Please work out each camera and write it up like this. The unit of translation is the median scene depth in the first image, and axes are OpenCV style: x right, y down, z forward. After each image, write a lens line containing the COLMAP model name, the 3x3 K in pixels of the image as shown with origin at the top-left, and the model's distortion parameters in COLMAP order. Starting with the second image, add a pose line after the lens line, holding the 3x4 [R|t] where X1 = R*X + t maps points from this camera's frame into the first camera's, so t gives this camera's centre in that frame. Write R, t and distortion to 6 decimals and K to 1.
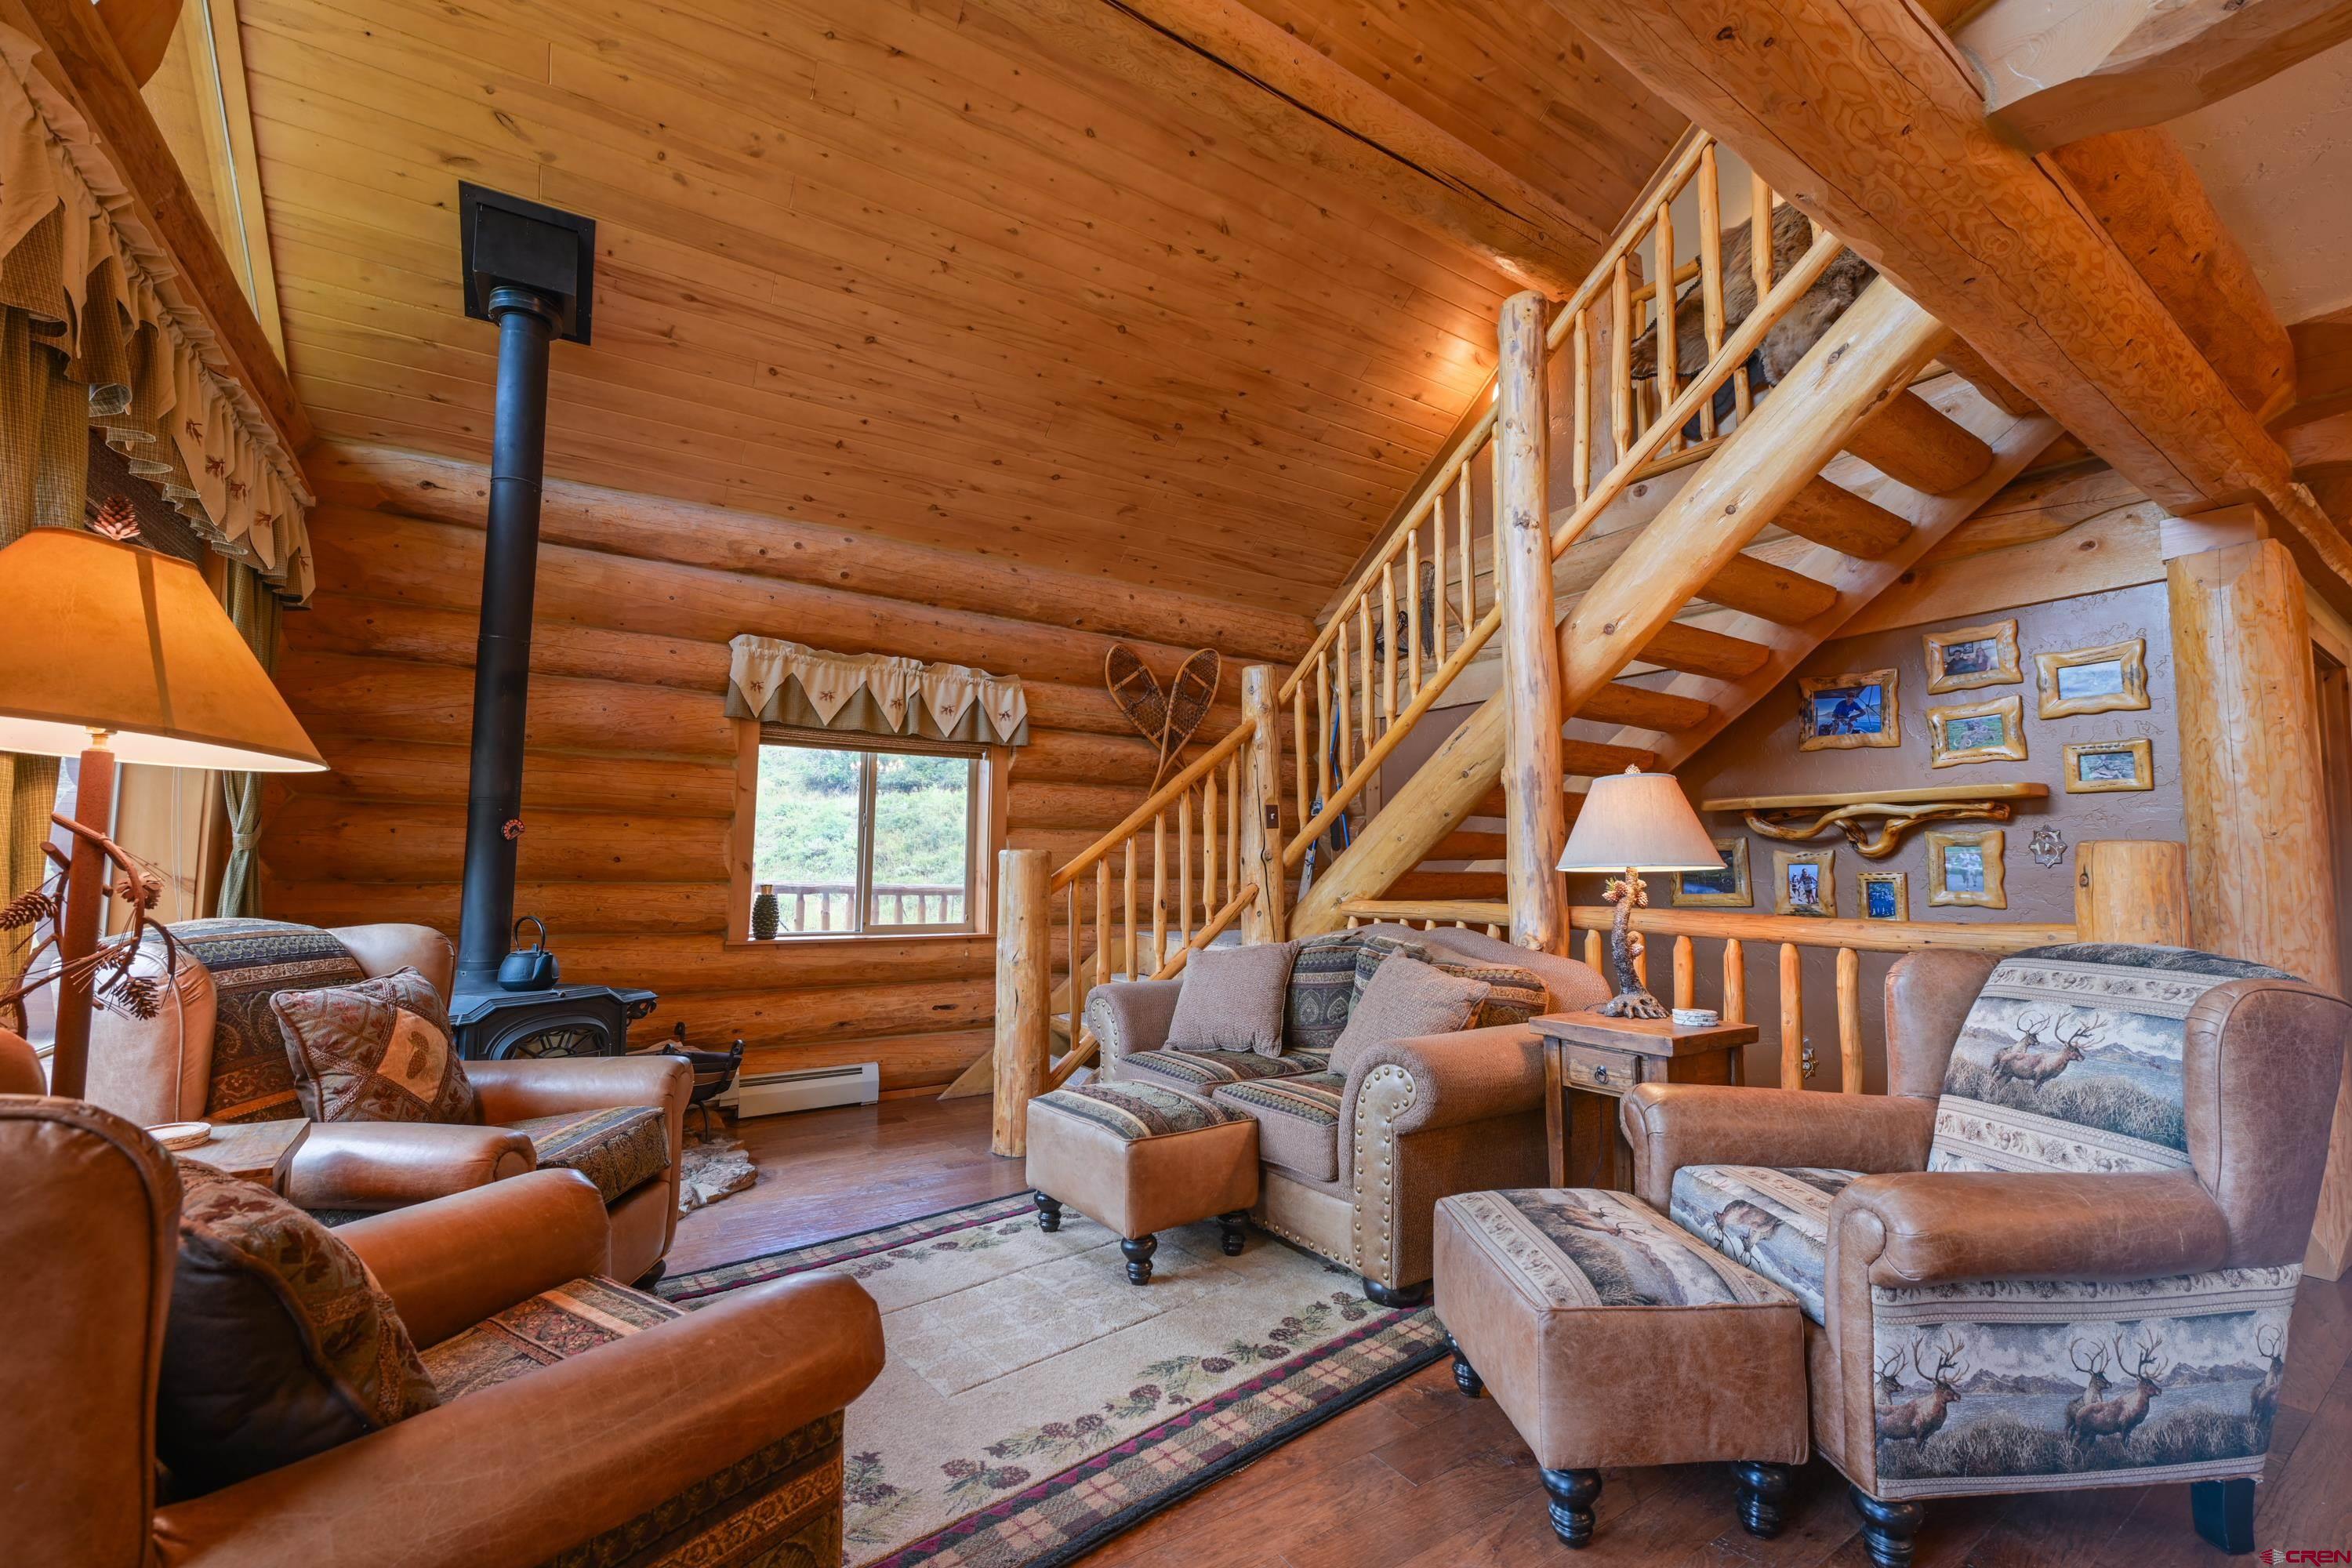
lens RADIAL K [[956.3, 0, 1176.8], [0, 956.3, 796.4], [0, 0, 1]] dist [-0.007069, -0.000224]
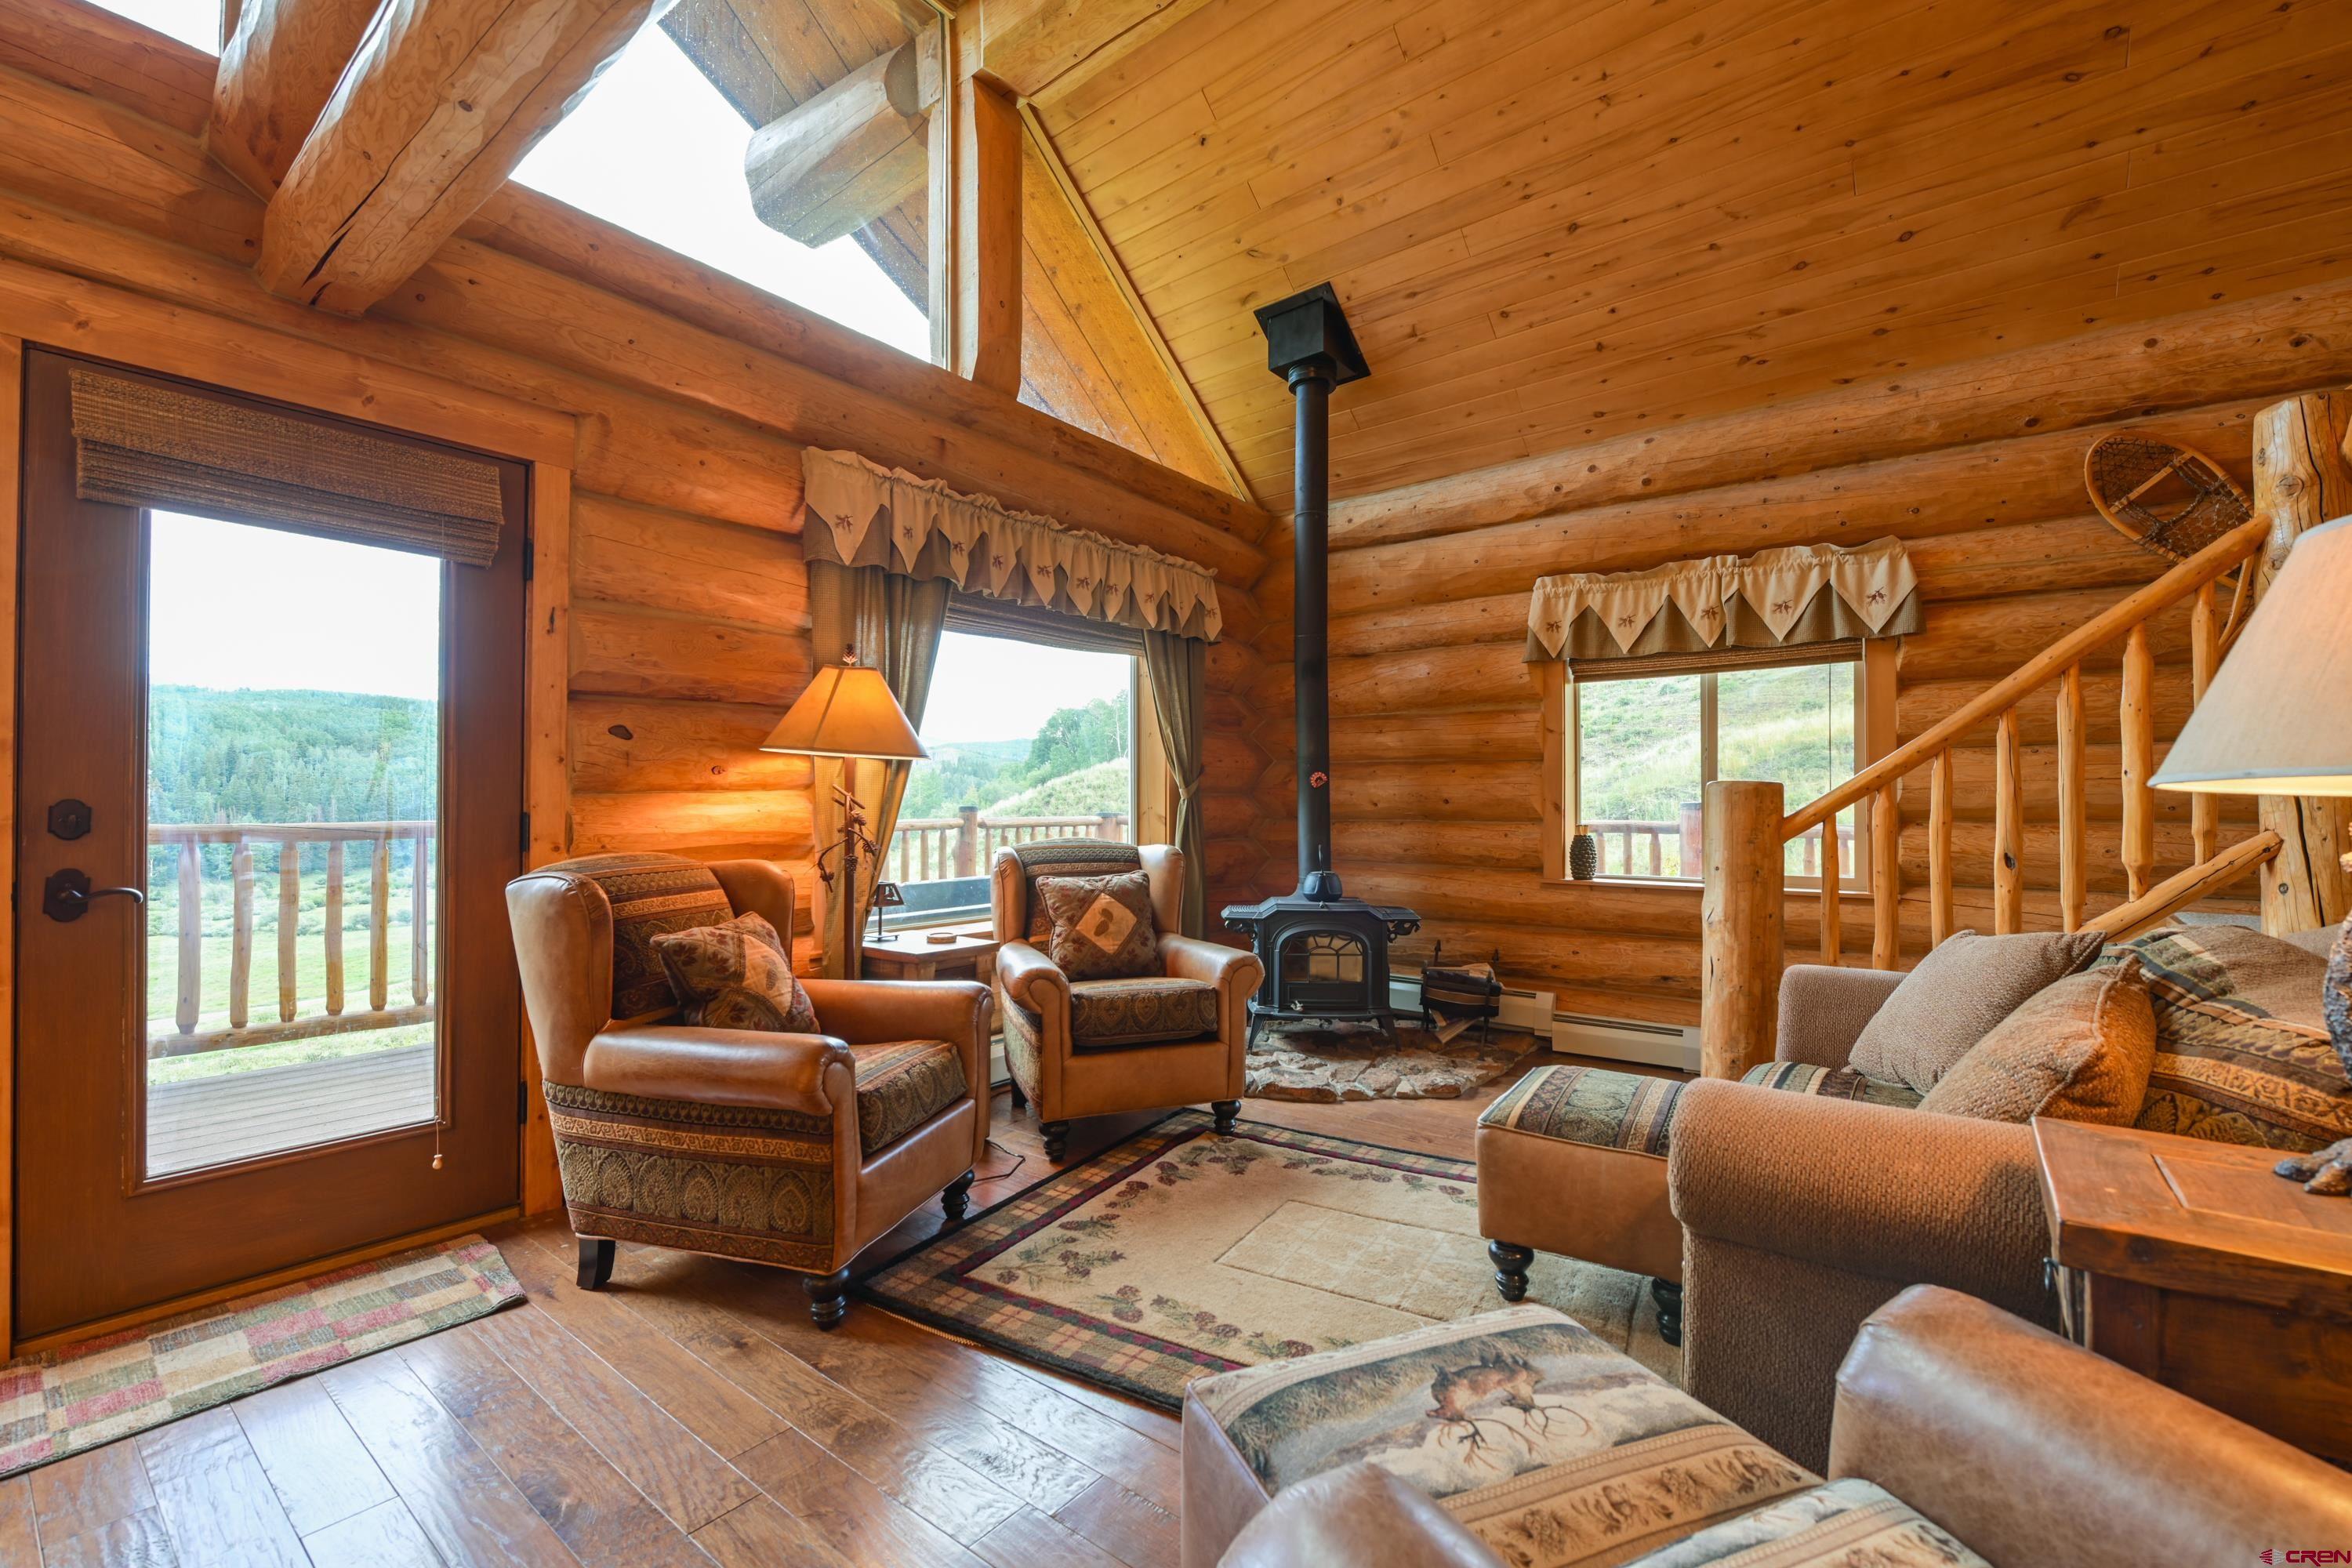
lens RADIAL K [[989.9, 0, 1179.0], [0, 989.9, 796.2], [0, 0, 1]] dist [-0.002668, -0.004087]
pose [[0.327506, -0.018193, -0.944674, 0.406260], [0.073686, 0.997261, 0.006340, 0.026296], [0.941971, -0.071685, 0.327950, 0.278552]]
